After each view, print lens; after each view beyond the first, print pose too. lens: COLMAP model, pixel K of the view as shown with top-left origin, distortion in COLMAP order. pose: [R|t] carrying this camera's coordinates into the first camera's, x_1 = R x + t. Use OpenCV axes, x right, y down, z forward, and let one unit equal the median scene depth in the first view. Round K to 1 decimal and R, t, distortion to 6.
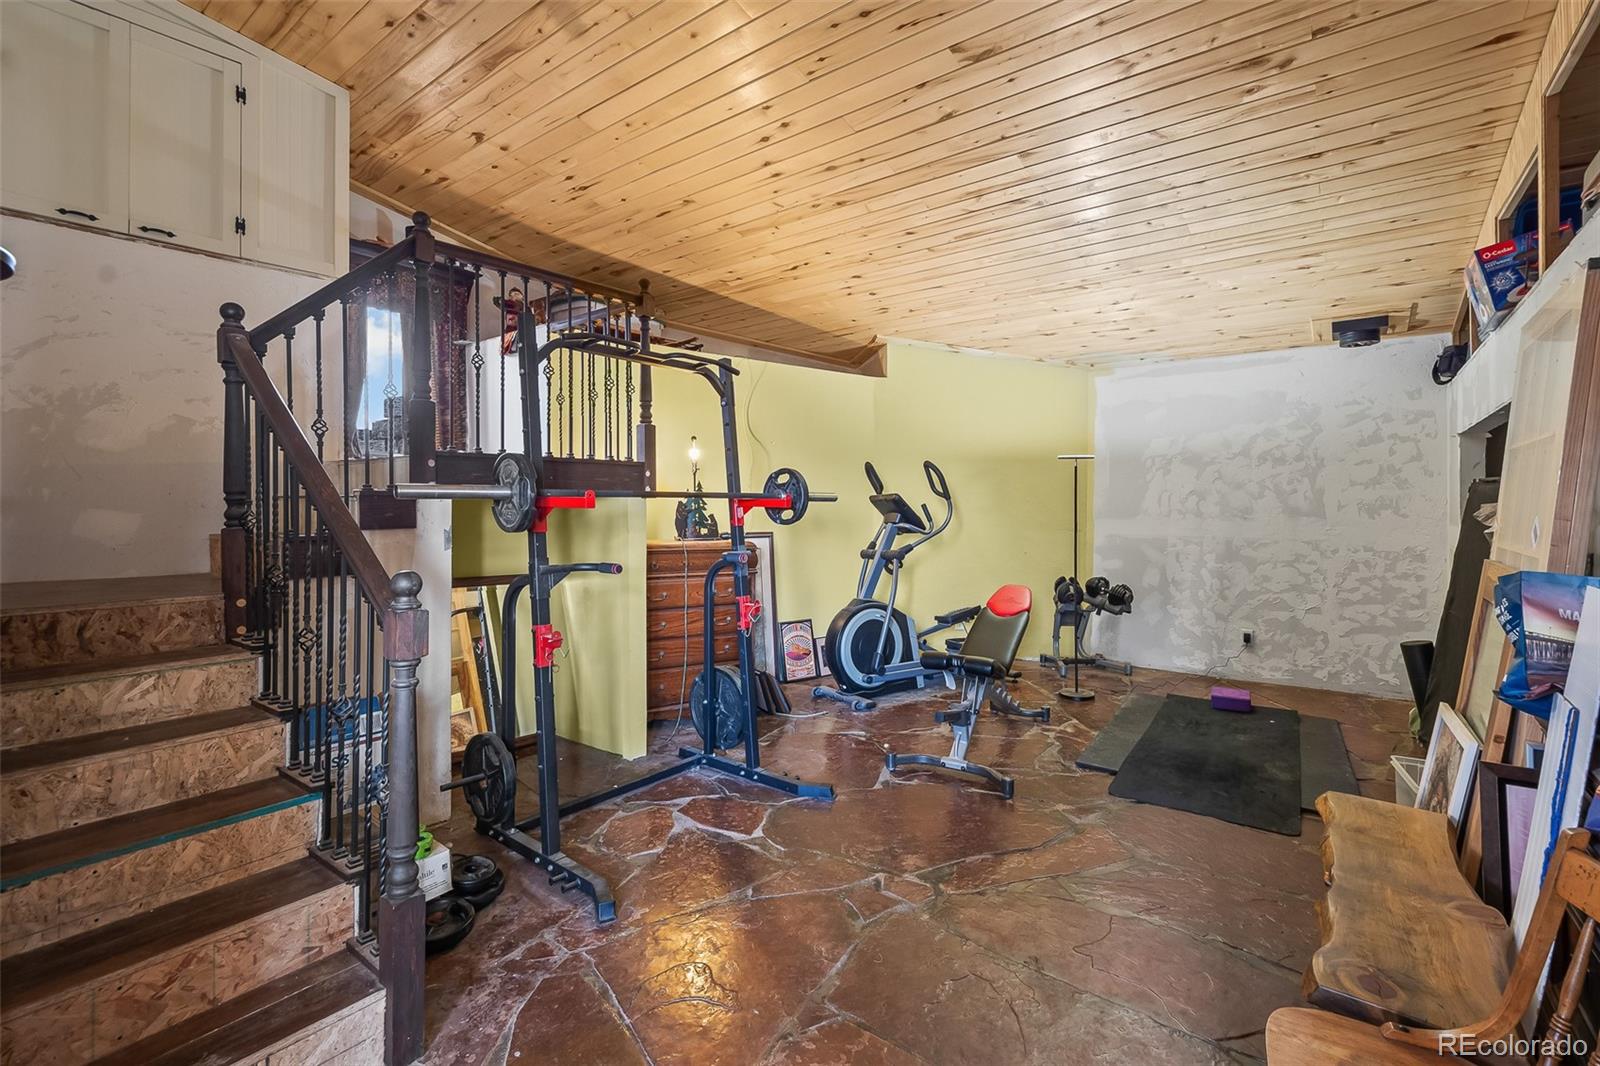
lens RADIAL K [[680.7, 0, 800.6], [0, 680.7, 492.4], [0, 0, 1]] dist [0.013429, -0.009065]
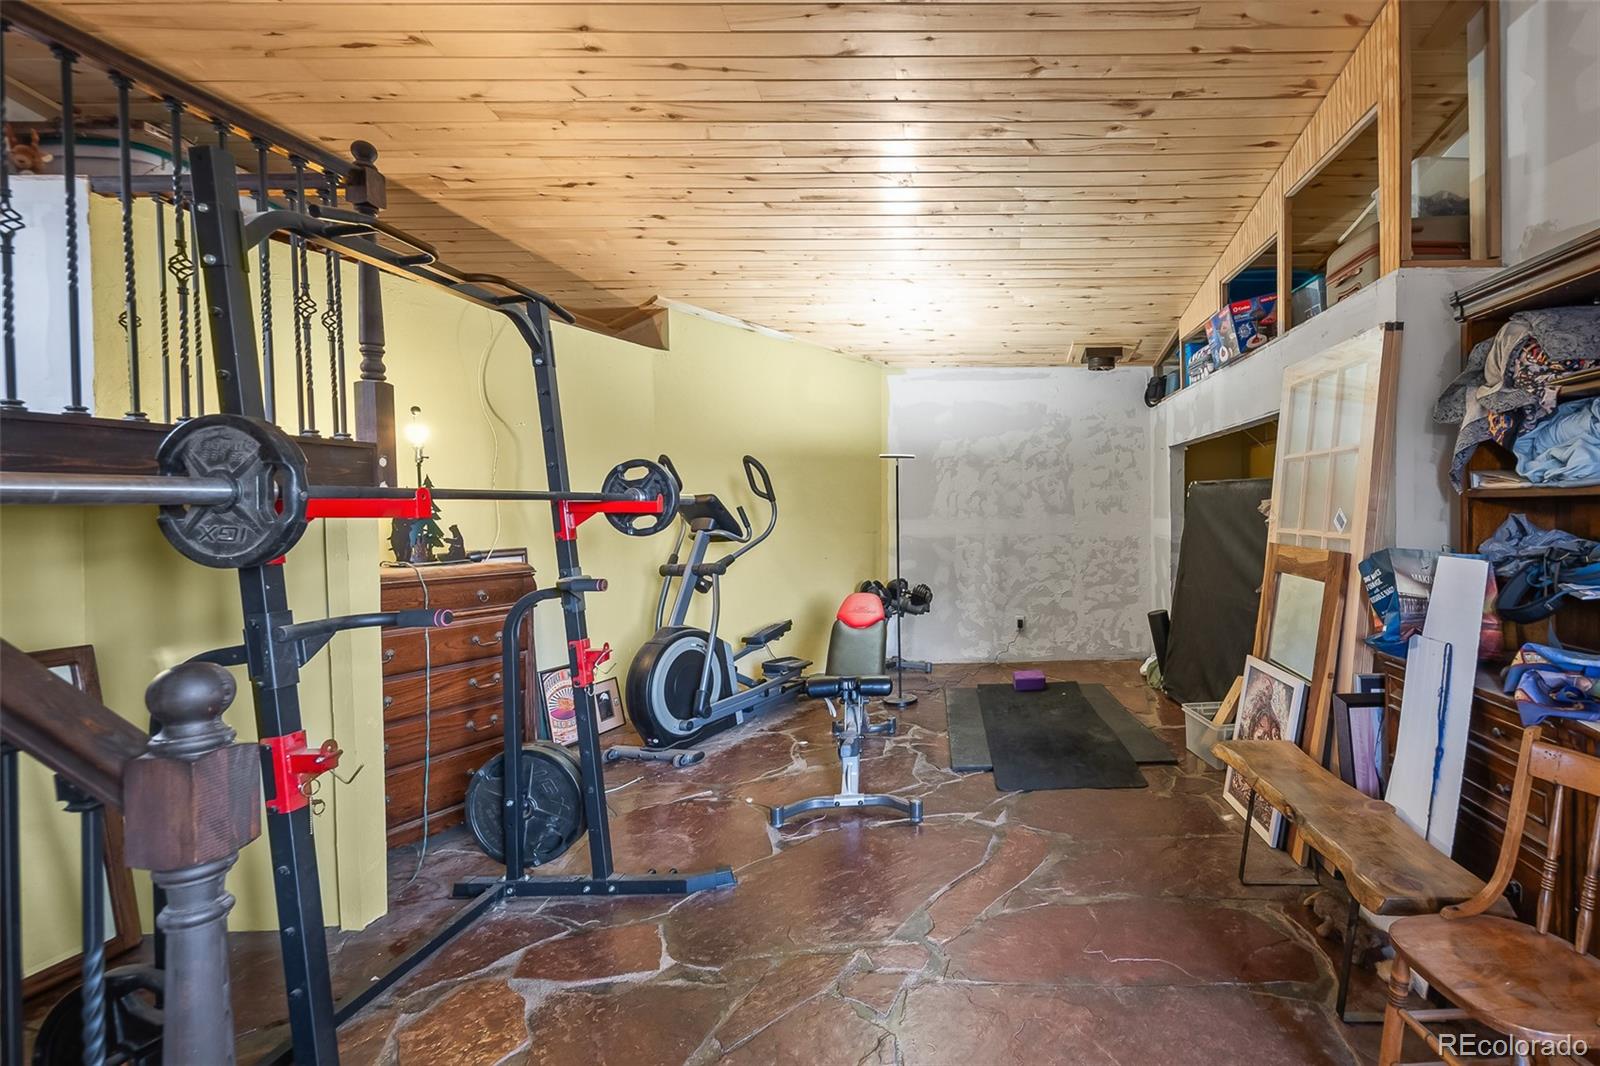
lens RADIAL K [[749.8, 0, 828.5], [0, 749.8, 510.2], [0, 0, 1]] dist [0.015527, -0.007693]
pose [[0.796203, -0.013474, 0.604880, -0.336348], [0.001878, 0.999802, 0.019798, 0.003778], [-0.605027, -0.014627, 0.796070, 0.222384]]
